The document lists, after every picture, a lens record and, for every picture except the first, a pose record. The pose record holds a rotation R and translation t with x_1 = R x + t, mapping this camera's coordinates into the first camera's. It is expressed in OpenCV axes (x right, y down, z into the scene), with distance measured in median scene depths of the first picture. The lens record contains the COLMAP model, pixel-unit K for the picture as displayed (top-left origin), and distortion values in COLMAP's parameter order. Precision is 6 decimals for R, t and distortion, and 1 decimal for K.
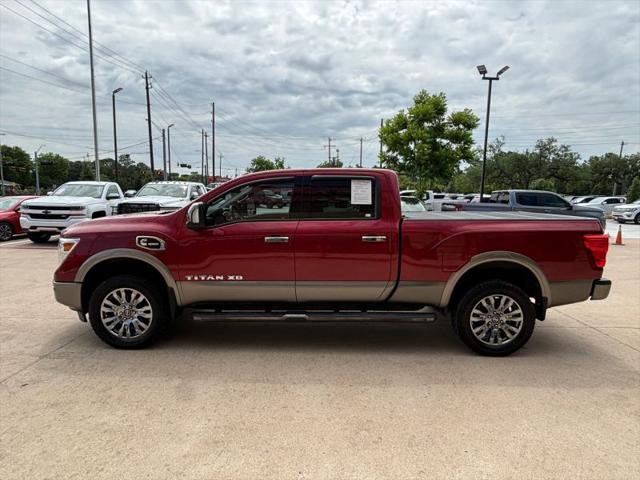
lens RADIAL K [[393.7, 0, 321.2], [0, 393.7, 235.9], [0, 0, 1]] dist [-0.001821, -0.009555]
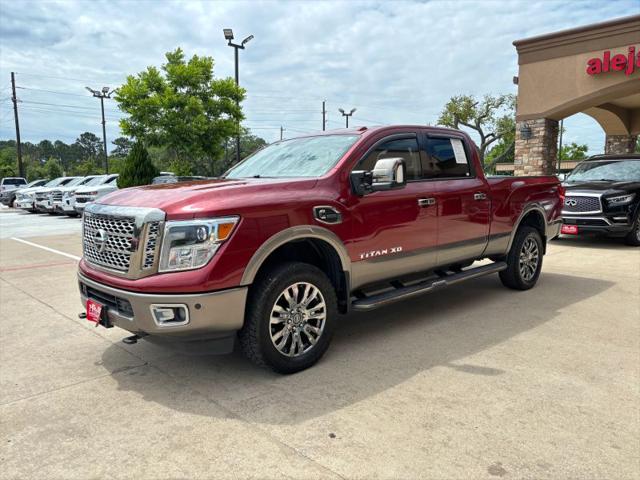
lens RADIAL K [[483.5, 0, 321.4], [0, 483.5, 234.9], [0, 0, 1]] dist [0.038564, -0.035292]
pose [[0.717142, -0.094445, 0.690498, -1.046699], [0.094030, 0.994828, 0.038412, 0.019396], [-0.690555, 0.037381, 0.722313, 0.349236]]
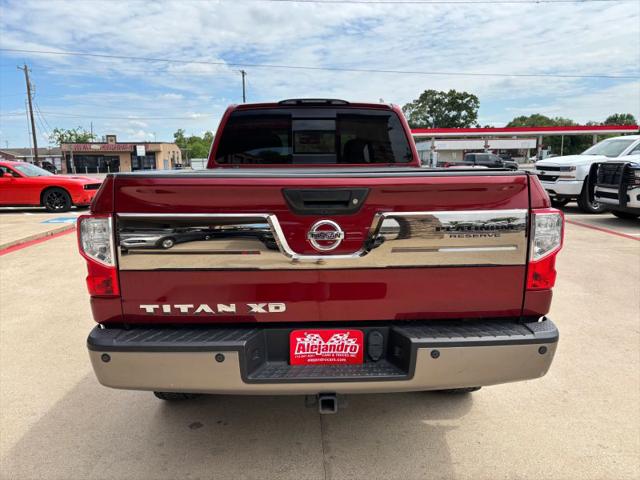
lens RADIAL K [[483.5, 0, 326.2], [0, 483.5, 237.4], [0, 0, 1]] dist [0.038564, -0.035292]
pose [[0.053761, 0.148942, -0.987383, 1.182490], [-0.096812, 0.984932, 0.143302, -0.069455], [0.993850, 0.087887, 0.067371, 1.173677]]
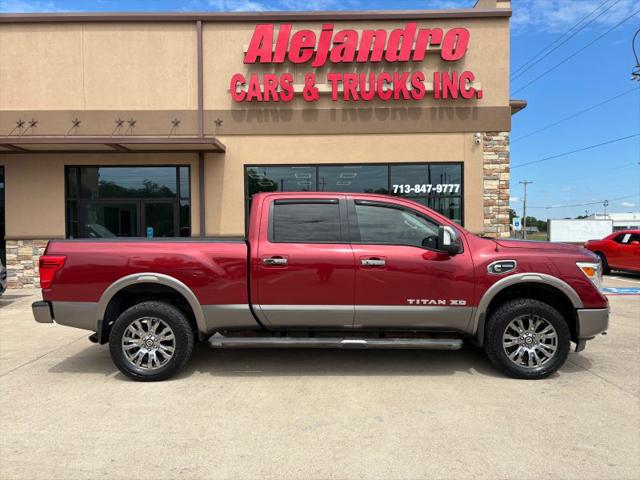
lens RADIAL K [[483.5, 0, 316.3], [0, 483.5, 238.7], [0, 0, 1]] dist [0.038564, -0.035292]
pose [[-0.999979, -0.004504, -0.004749, 0.040272], [-0.005051, 0.992466, 0.122414, -0.243695], [0.004162, 0.122435, -0.992468, 2.624273]]
